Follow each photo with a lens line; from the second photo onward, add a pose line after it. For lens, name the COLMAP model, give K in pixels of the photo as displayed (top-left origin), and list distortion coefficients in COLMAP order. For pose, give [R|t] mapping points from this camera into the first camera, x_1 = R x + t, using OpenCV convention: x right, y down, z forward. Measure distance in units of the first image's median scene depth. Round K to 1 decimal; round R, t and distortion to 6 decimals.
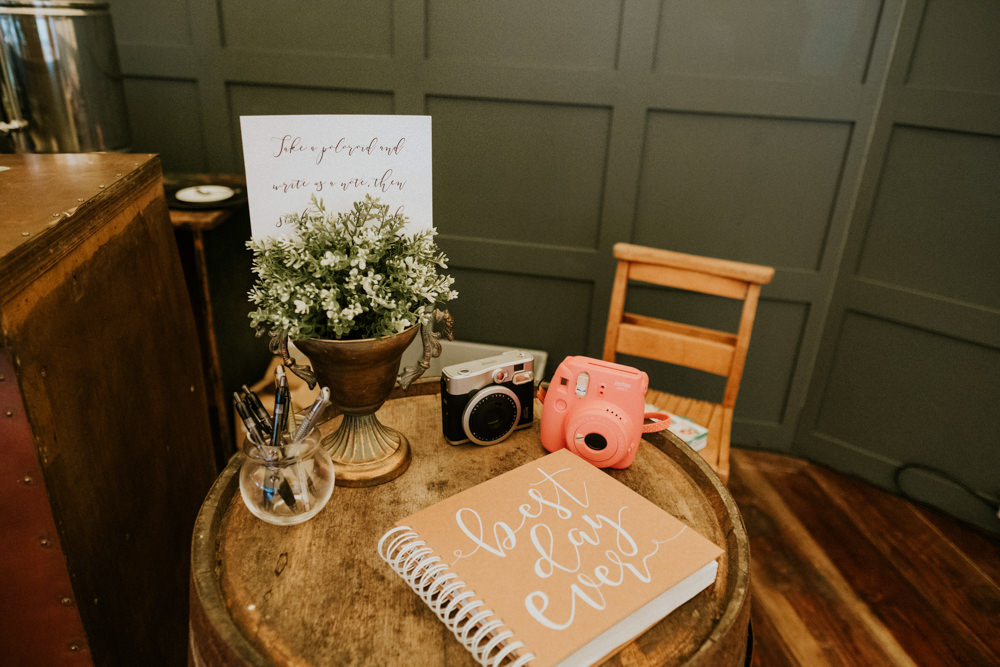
lens RADIAL K [[705.6, 0, 494.8], [0, 705.6, 338.1], [0, 0, 1]] dist [-0.007879, -0.003119]
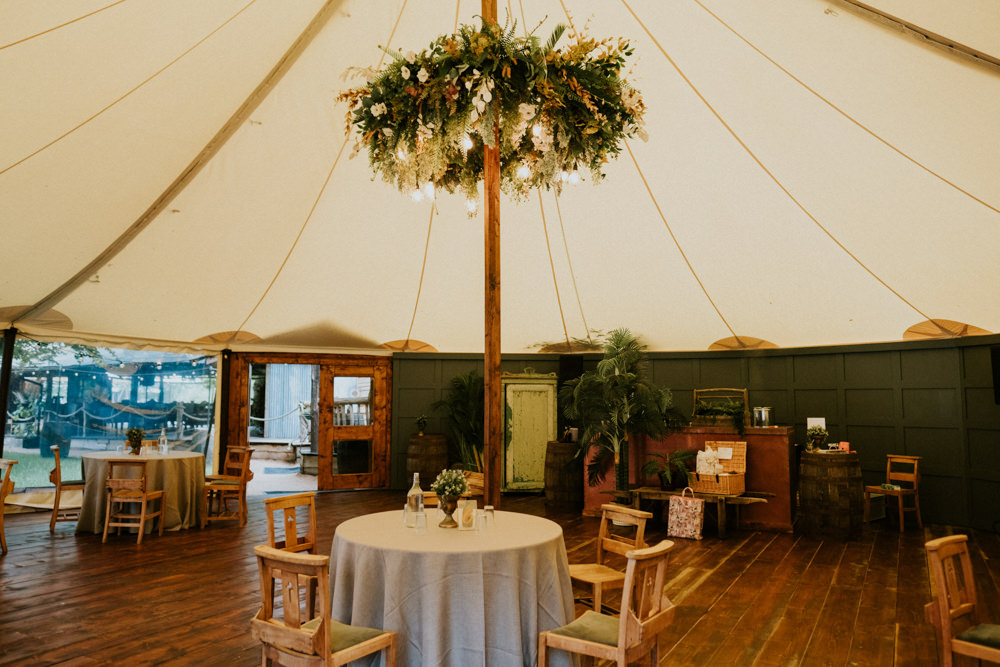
lens RADIAL K [[705.6, 0, 494.8], [0, 705.6, 338.1], [0, 0, 1]] dist [-0.007879, -0.003119]
pose [[0.769389, -0.091998, -0.632121, 1.211109], [-0.236316, 0.878373, -0.415470, 1.762025], [0.593461, 0.469038, 0.654070, -3.961815]]
